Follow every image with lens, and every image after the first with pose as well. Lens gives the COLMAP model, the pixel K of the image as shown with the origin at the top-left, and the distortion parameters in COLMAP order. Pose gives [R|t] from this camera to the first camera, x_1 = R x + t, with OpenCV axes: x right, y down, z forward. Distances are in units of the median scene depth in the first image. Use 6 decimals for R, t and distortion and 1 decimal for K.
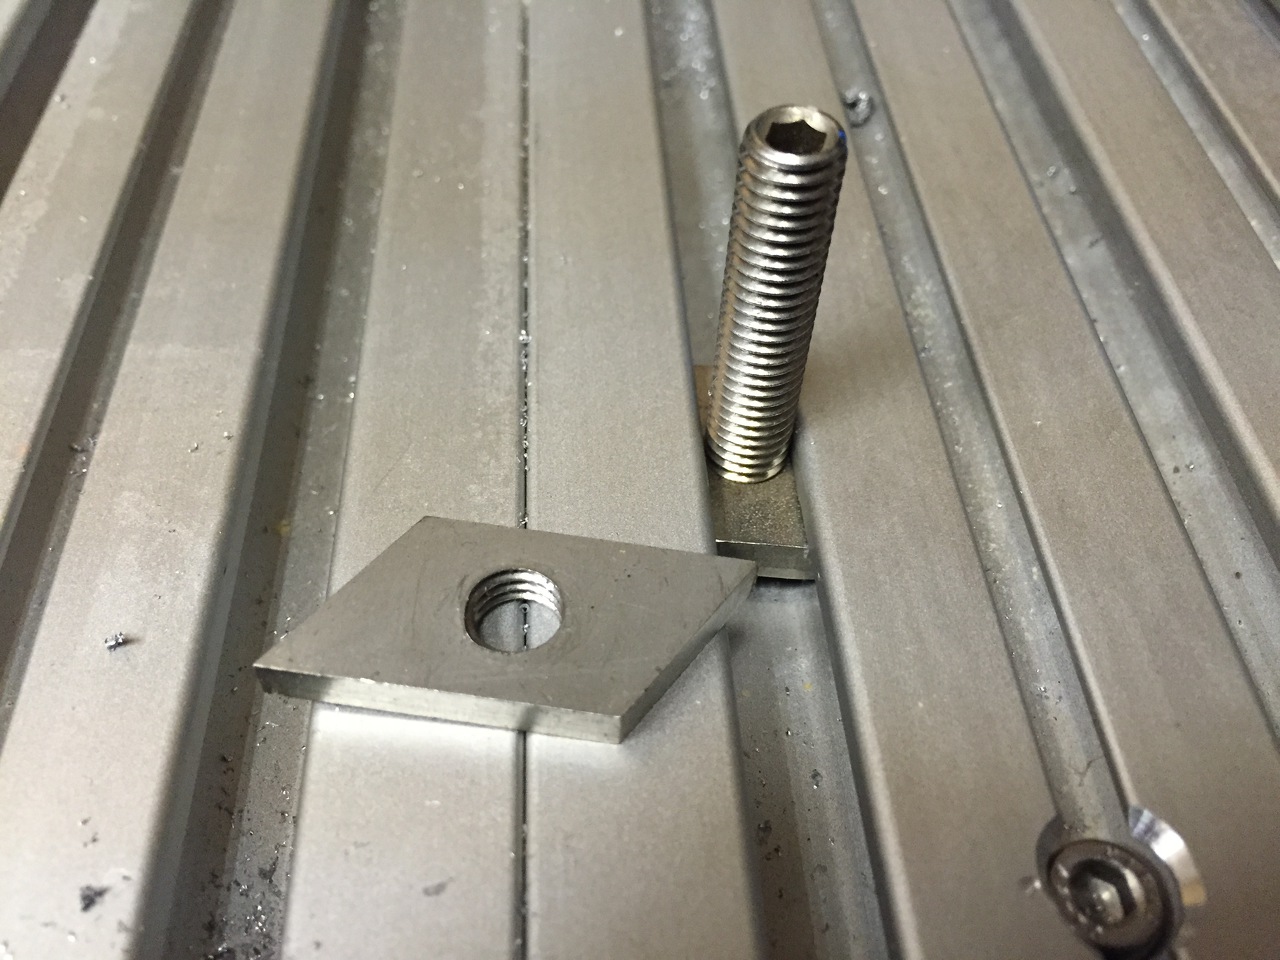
lens RADIAL K [[1100.9, 0, 640.0], [0, 1100.9, 480.0], [0, 0, 1]] dist [0.083426, -0.109785]
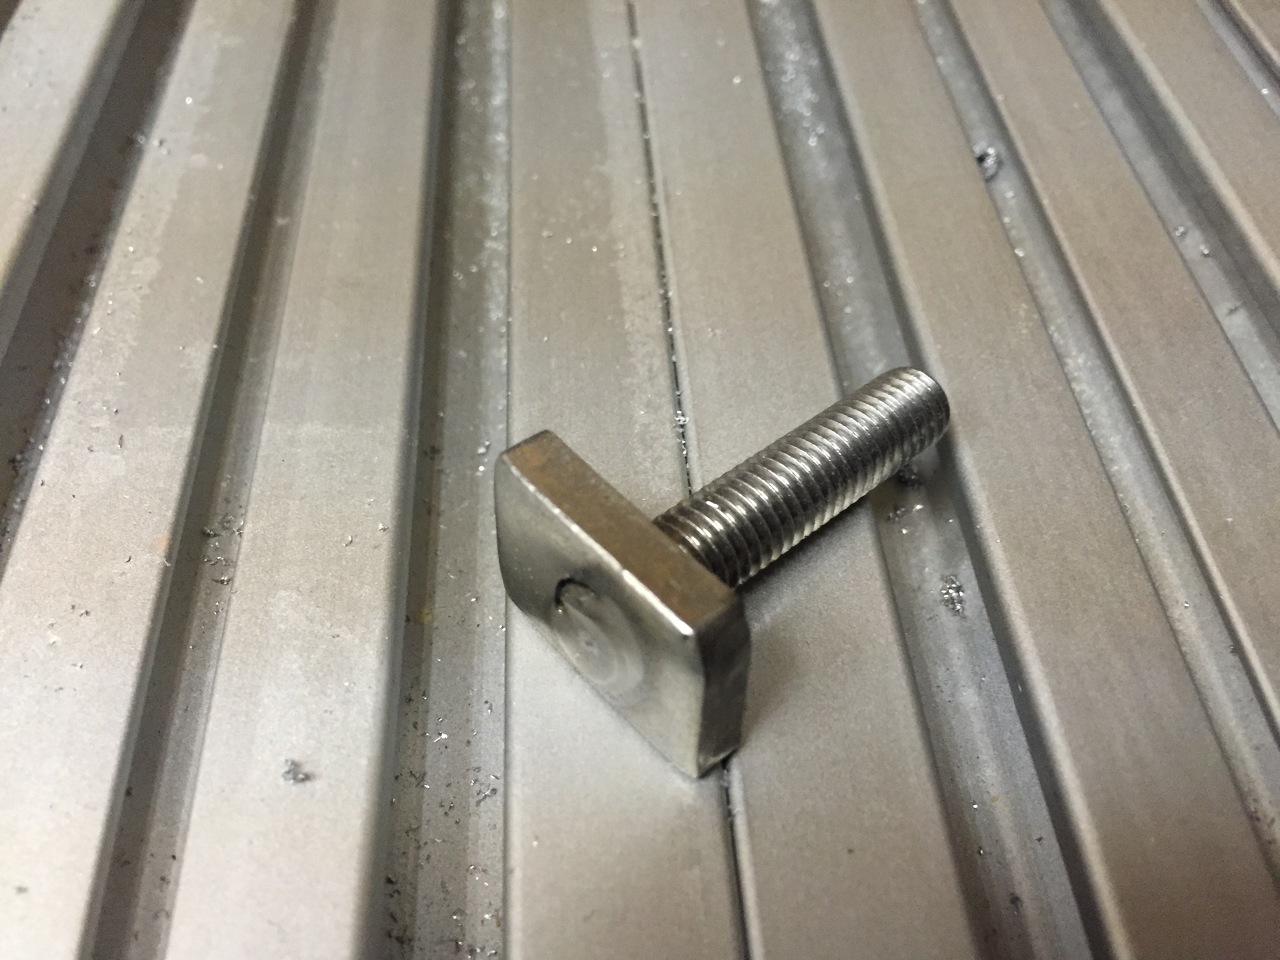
lens RADIAL K [[1100.9, 0, 640.0], [0, 1100.9, 480.0], [0, 0, 1]] dist [0.083426, -0.109785]
pose [[0.999559, 0.010357, 0.027830, -0.155318], [-0.010551, 0.999921, 0.006825, -0.076965], [-0.027757, -0.007115, 0.999589, 0.049414]]
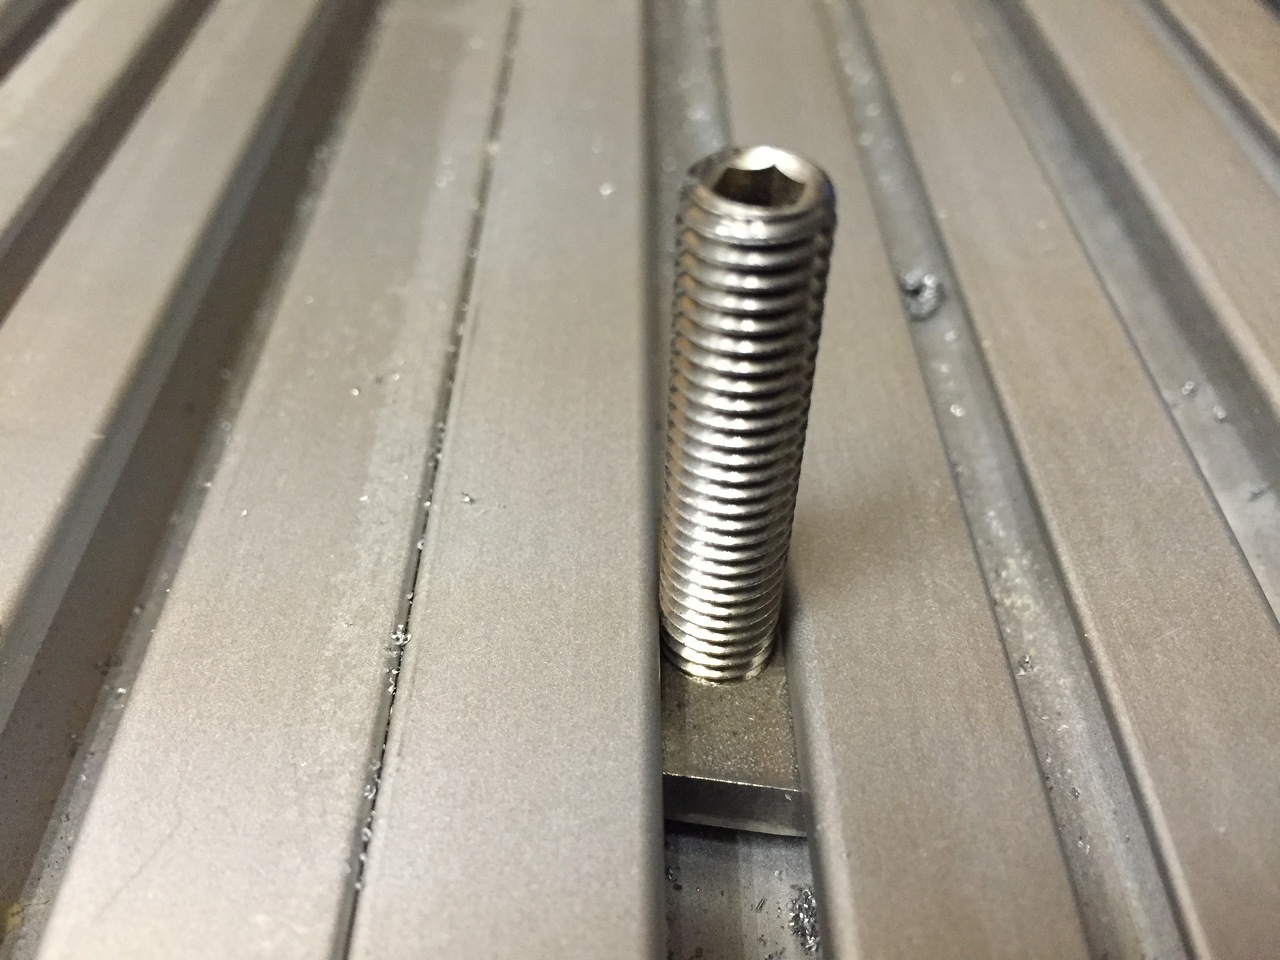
lens RADIAL K [[1119.4, 0, 641.9], [0, 1119.4, 499.6], [0, 0, 1]] dist [0.071467, -0.156218]
pose [[0.998389, 0.037239, -0.042802, 0.057266], [-0.041887, 0.992667, -0.113391, -0.130504], [0.038265, 0.115001, 0.992628, 0.322040]]
